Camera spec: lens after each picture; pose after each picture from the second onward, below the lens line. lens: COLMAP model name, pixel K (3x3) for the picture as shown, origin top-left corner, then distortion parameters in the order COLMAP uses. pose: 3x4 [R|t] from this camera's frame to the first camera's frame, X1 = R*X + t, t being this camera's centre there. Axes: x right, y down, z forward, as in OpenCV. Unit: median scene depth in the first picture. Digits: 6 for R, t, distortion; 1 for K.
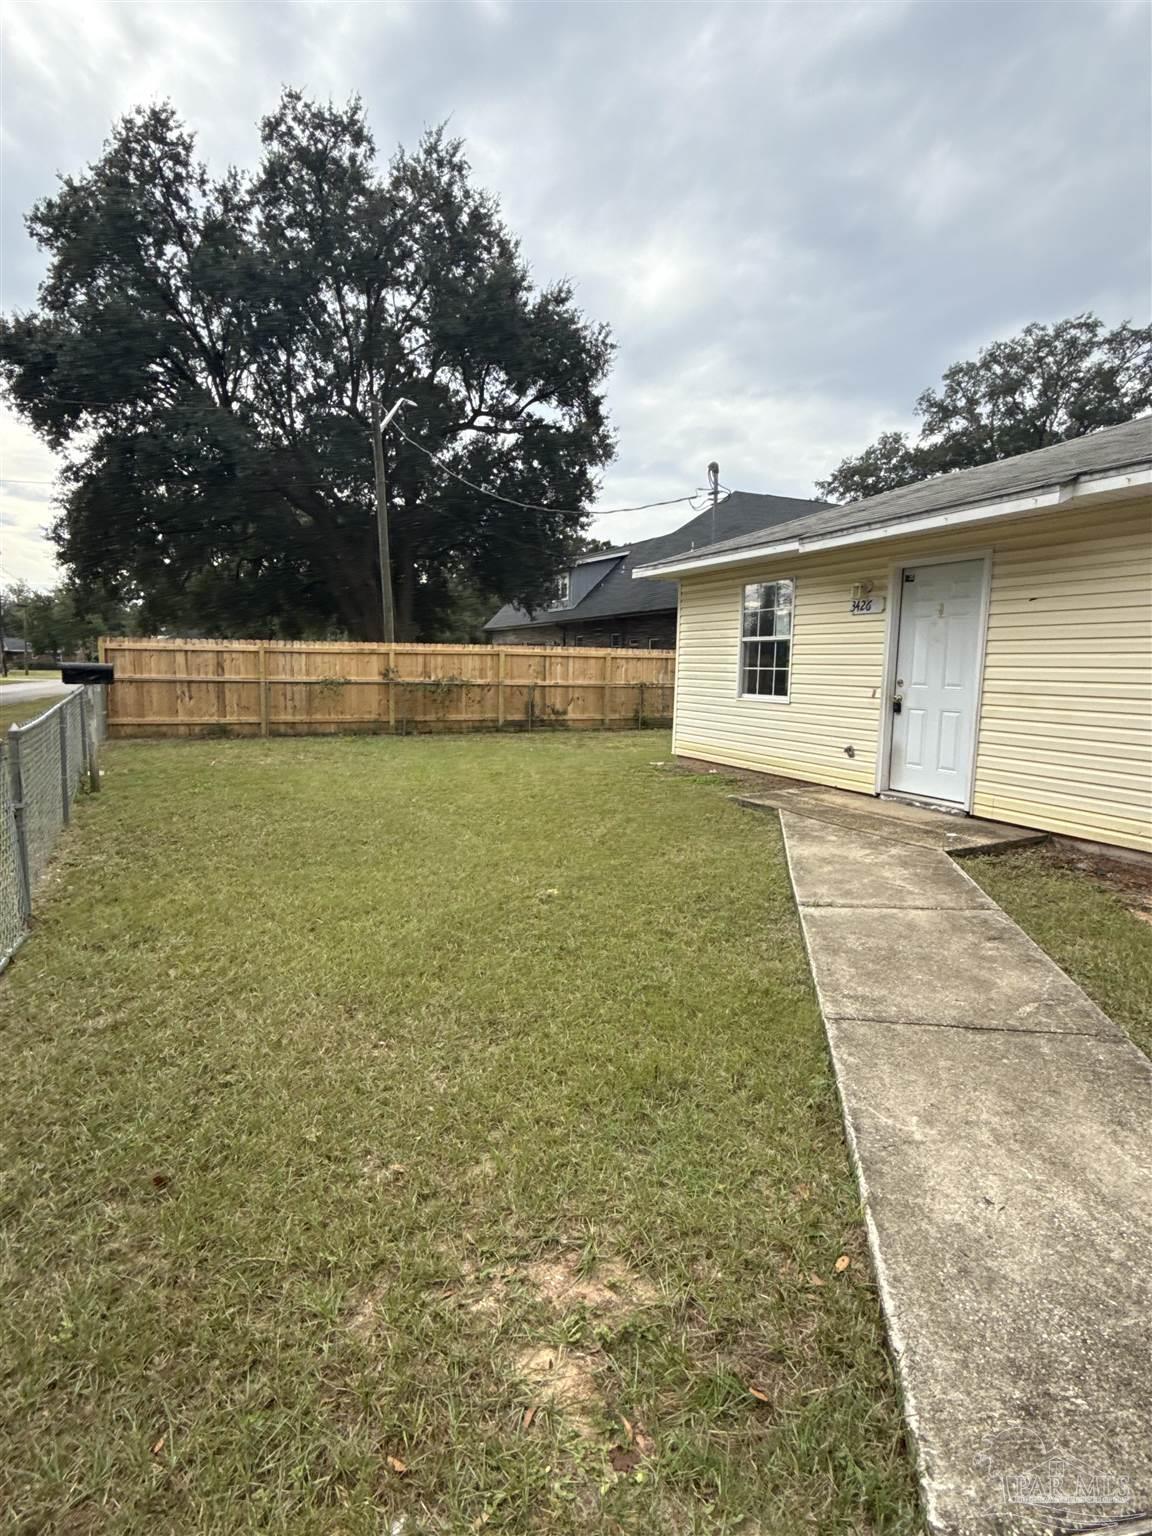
lens RADIAL K [[799.5, 0, 575.1], [0, 799.5, 766.7], [0, 0, 1]] dist [0.002158, 0.000754]
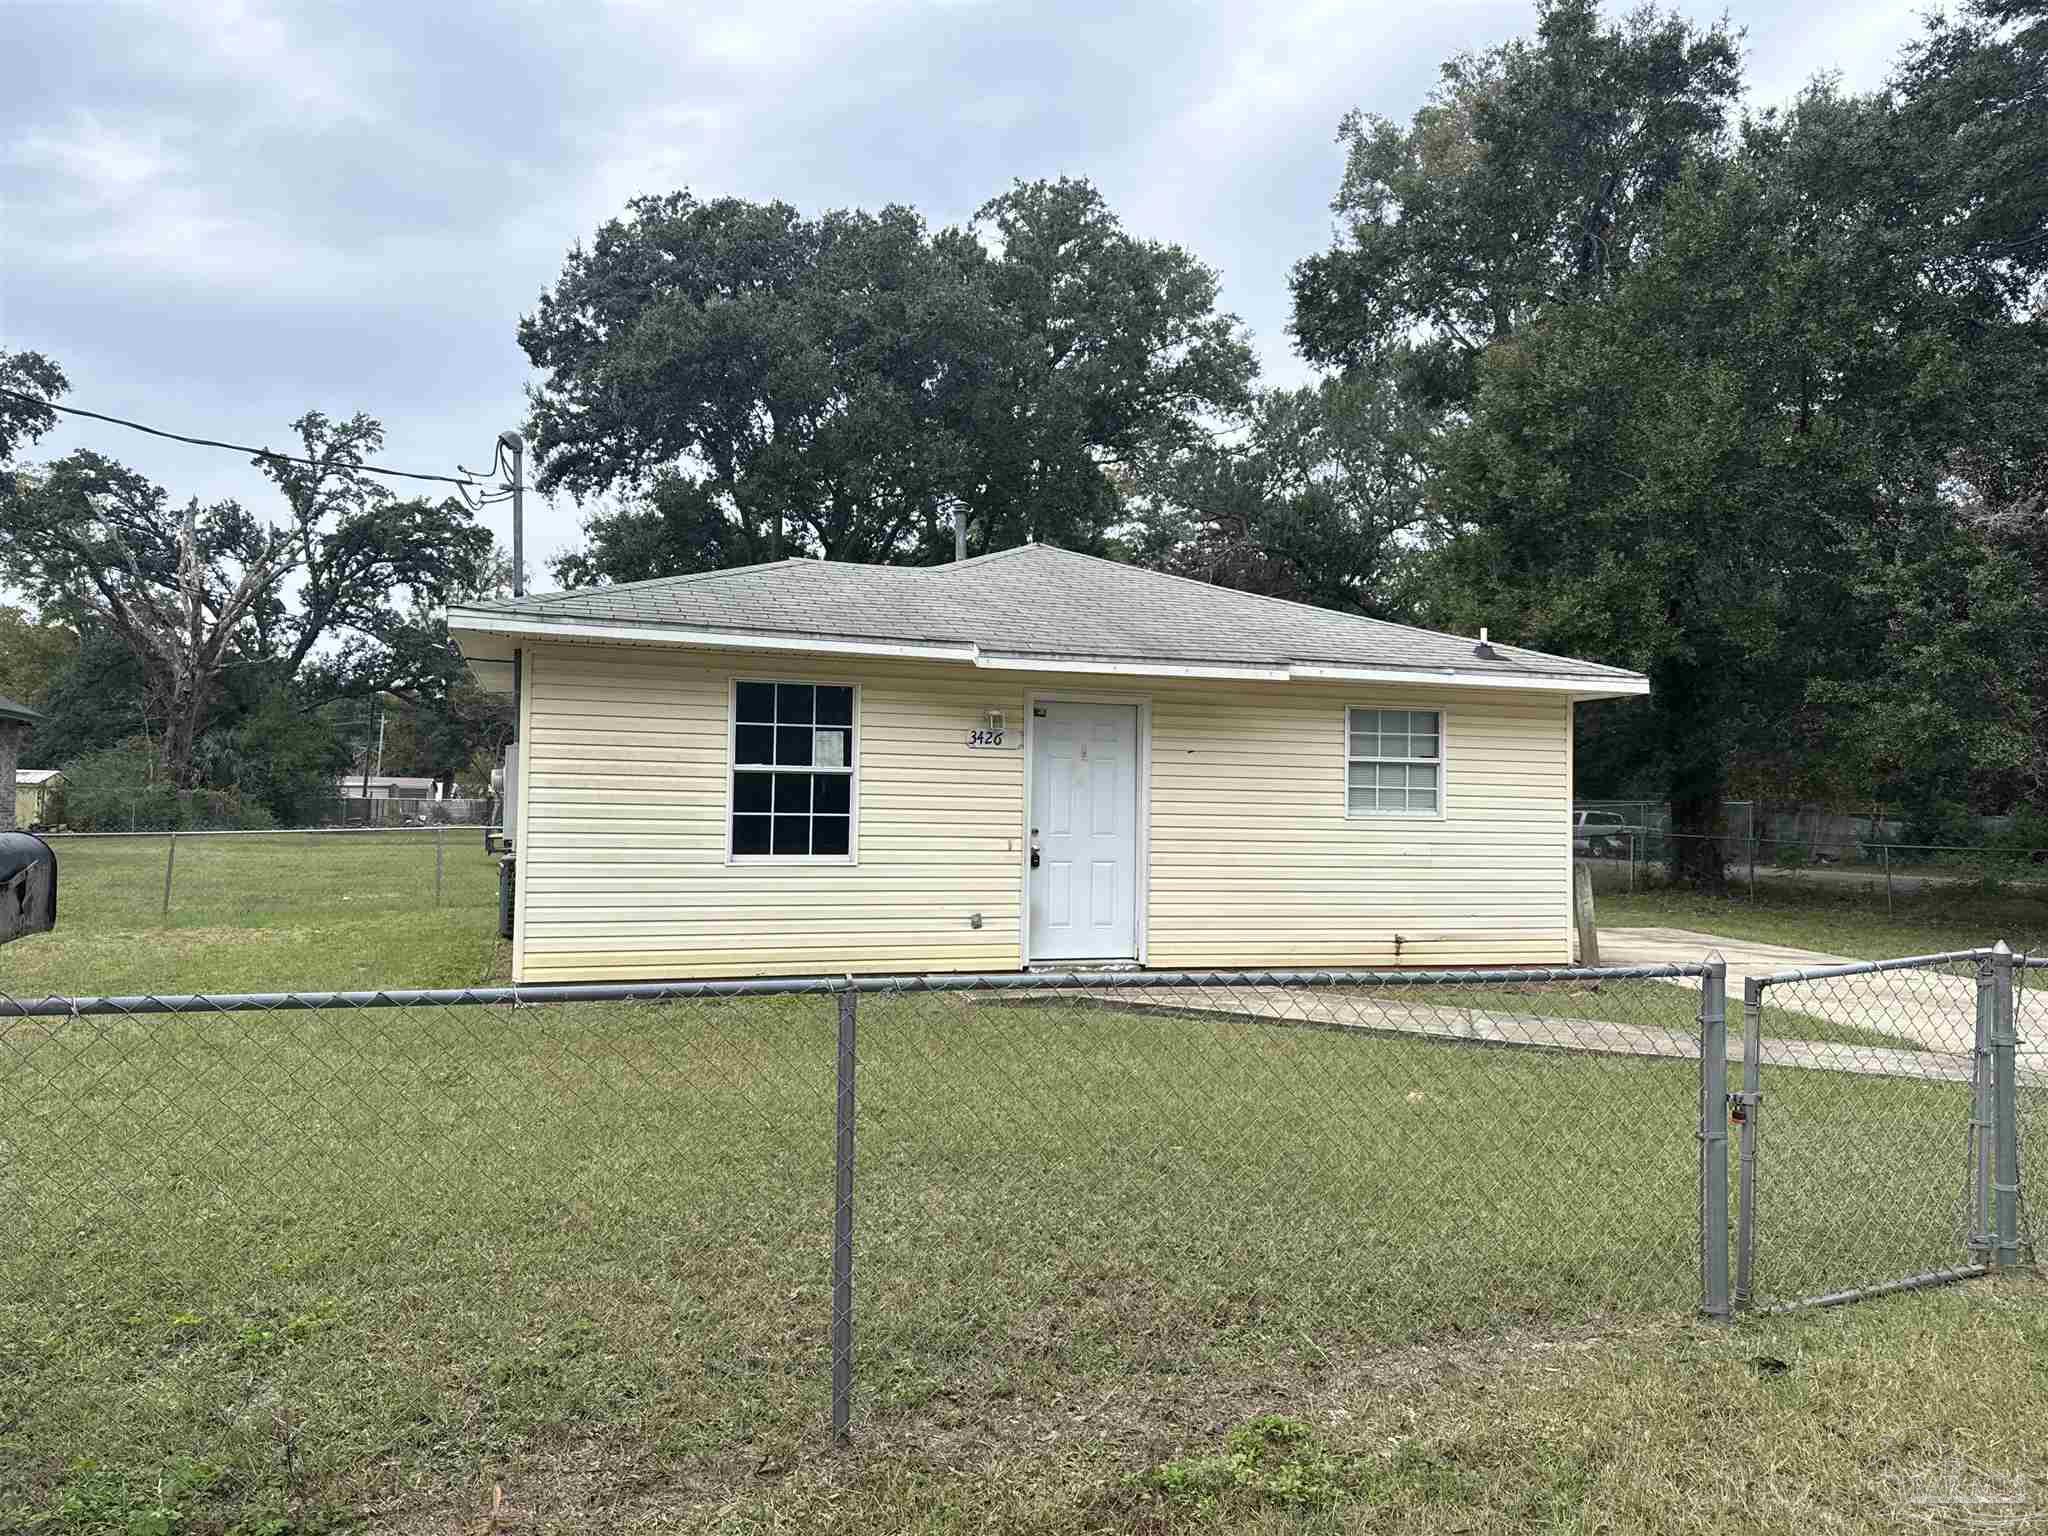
lens RADIAL K [[1437.4, 0, 1023.8], [0, 1437.4, 769.4], [0, 0, 1]] dist [0.000098, -0.000152]
pose [[0.072509, 0.022372, 0.997117, -0.952028], [0.113991, 0.993011, -0.030569, -0.106439], [-0.990832, 0.115879, 0.069452, 0.761451]]
